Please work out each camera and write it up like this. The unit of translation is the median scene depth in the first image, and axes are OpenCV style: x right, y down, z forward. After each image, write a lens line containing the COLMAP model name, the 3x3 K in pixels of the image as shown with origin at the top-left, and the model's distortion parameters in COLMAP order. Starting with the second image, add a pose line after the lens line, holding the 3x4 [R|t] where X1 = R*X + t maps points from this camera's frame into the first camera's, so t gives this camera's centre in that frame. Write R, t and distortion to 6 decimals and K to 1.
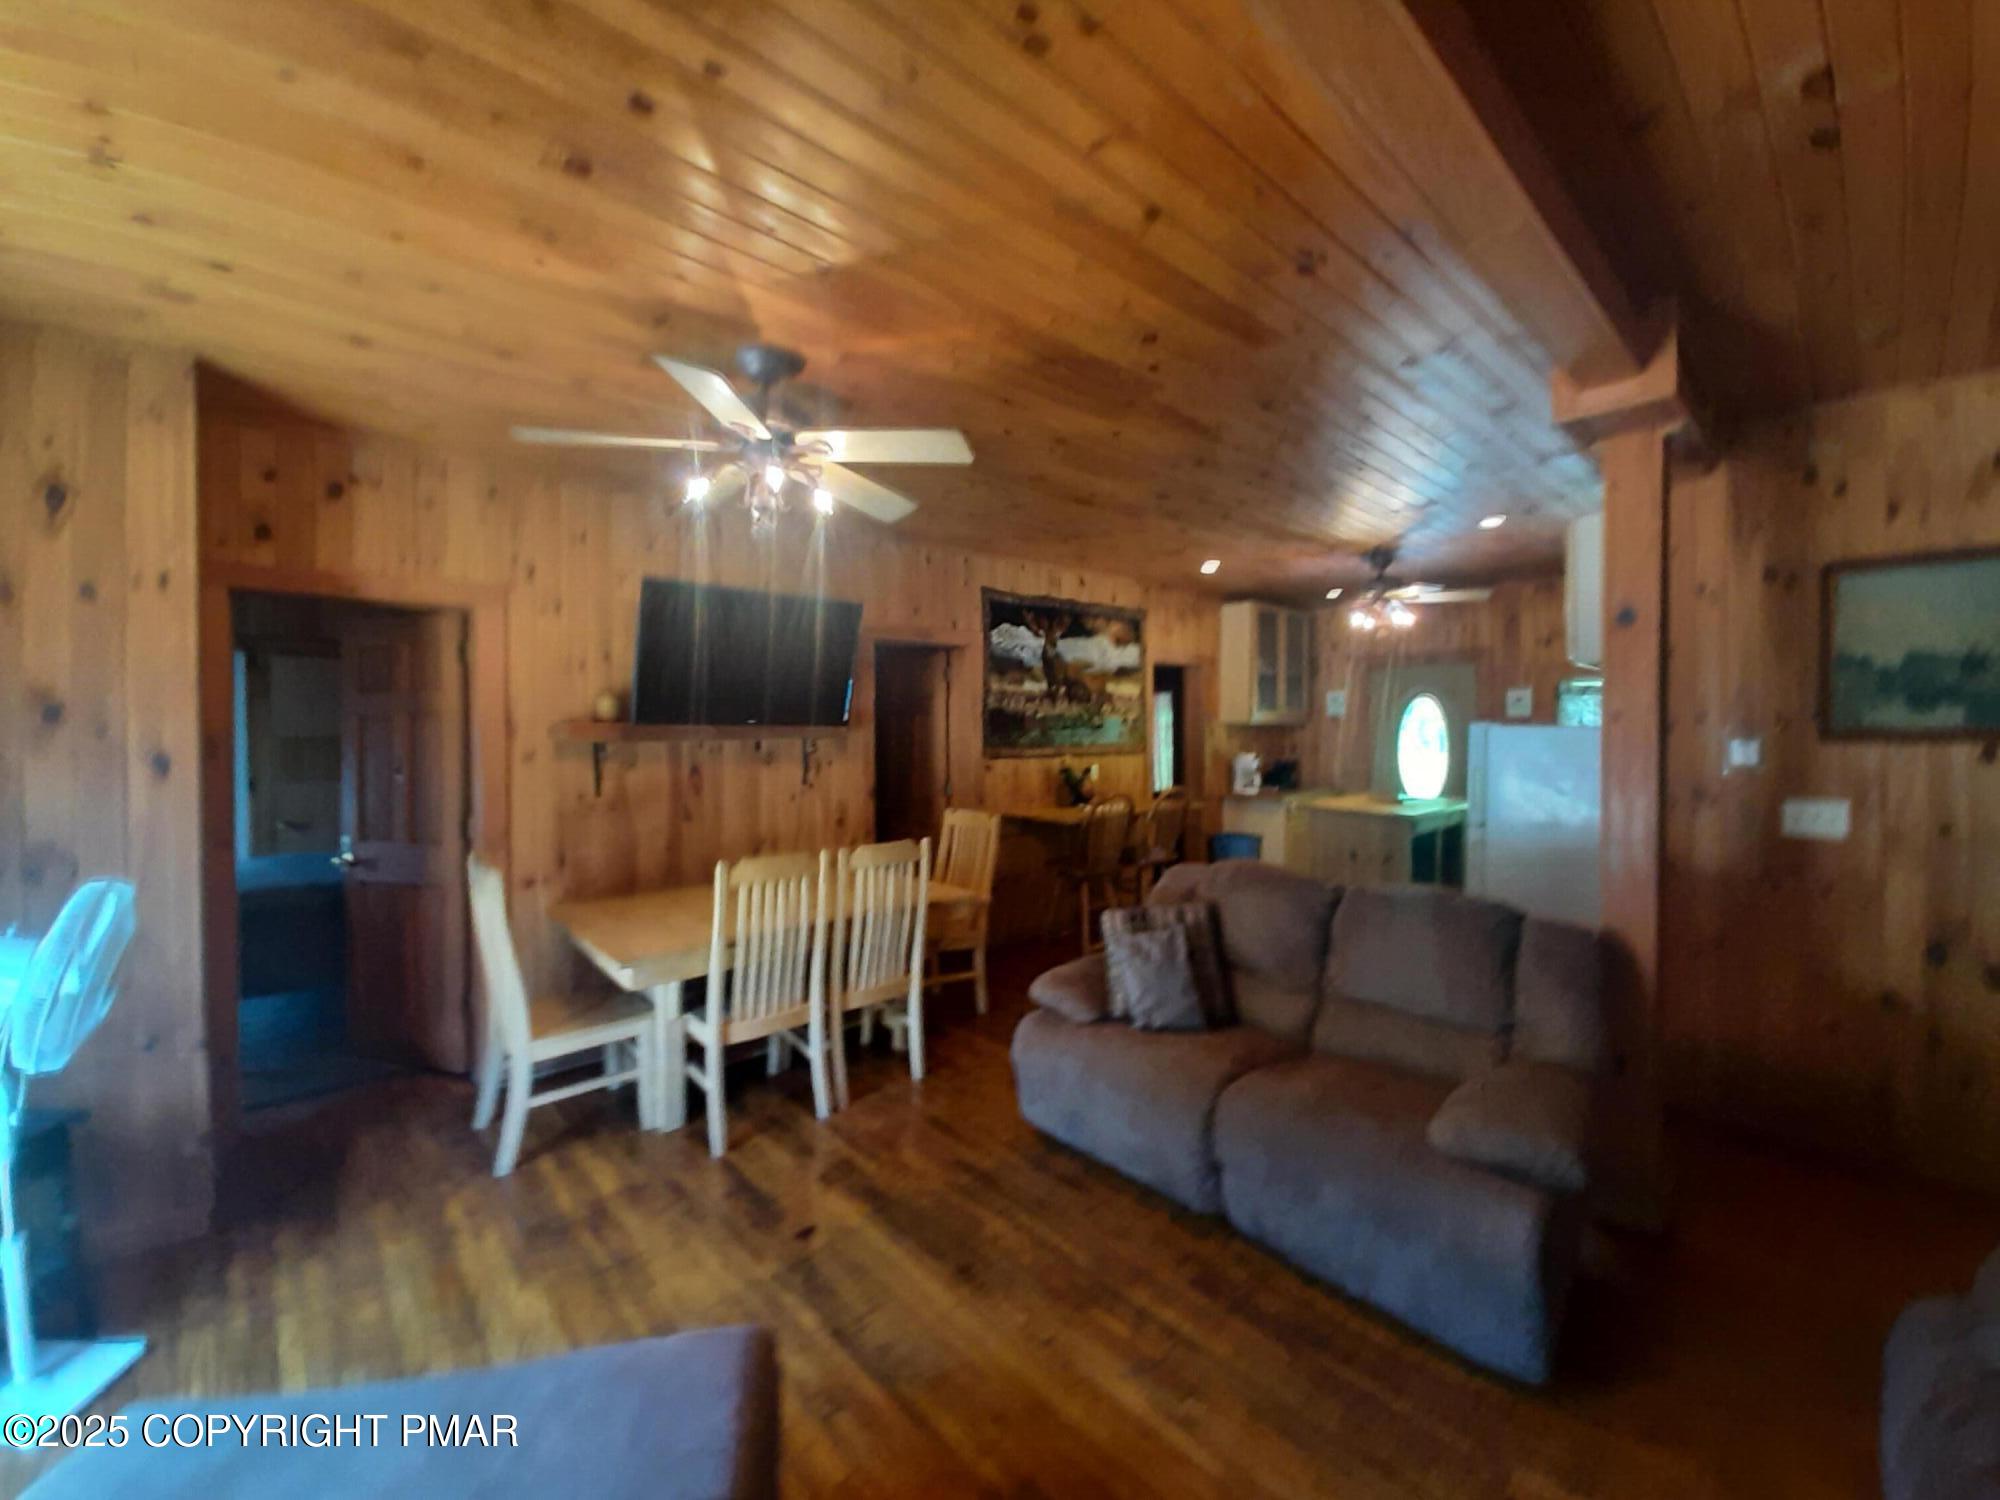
lens RADIAL K [[781.9, 0, 1012.0], [0, 781.9, 736.3], [0, 0, 1]] dist [0.001249, -0.007577]
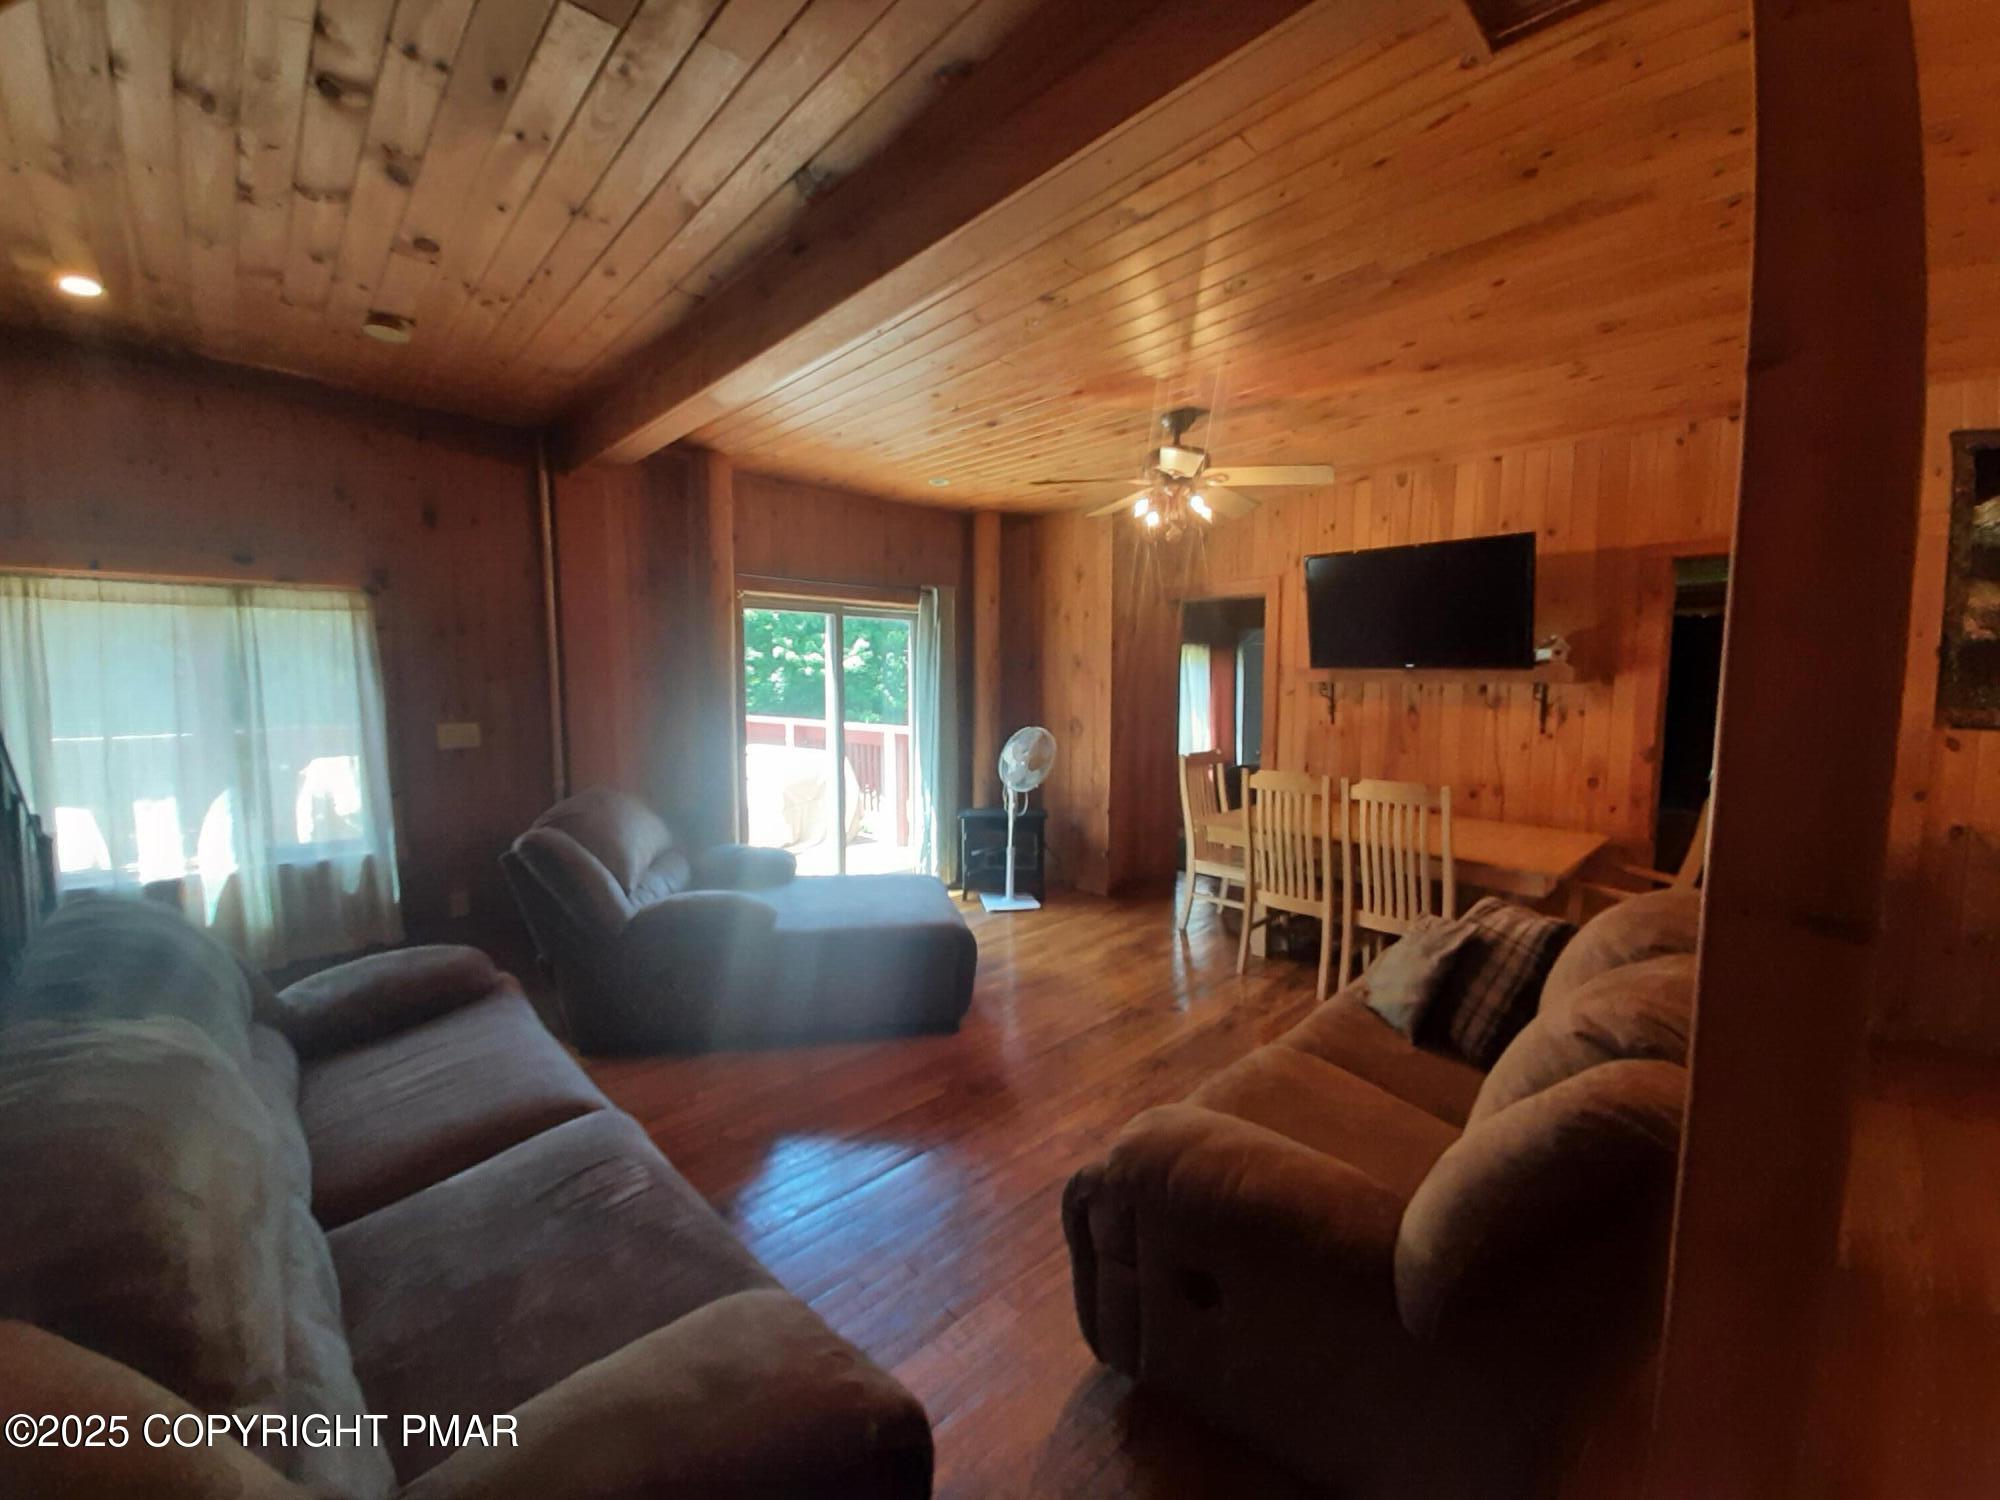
lens RADIAL K [[781.9, 0, 1012.0], [0, 781.9, 736.3], [0, 0, 1]] dist [0.001249, -0.007577]
pose [[0.038745, 0.088205, -0.995349, 0.739234], [-0.013228, 0.996054, 0.087753, -0.008994], [0.999162, 0.009766, 0.039759, 0.395307]]
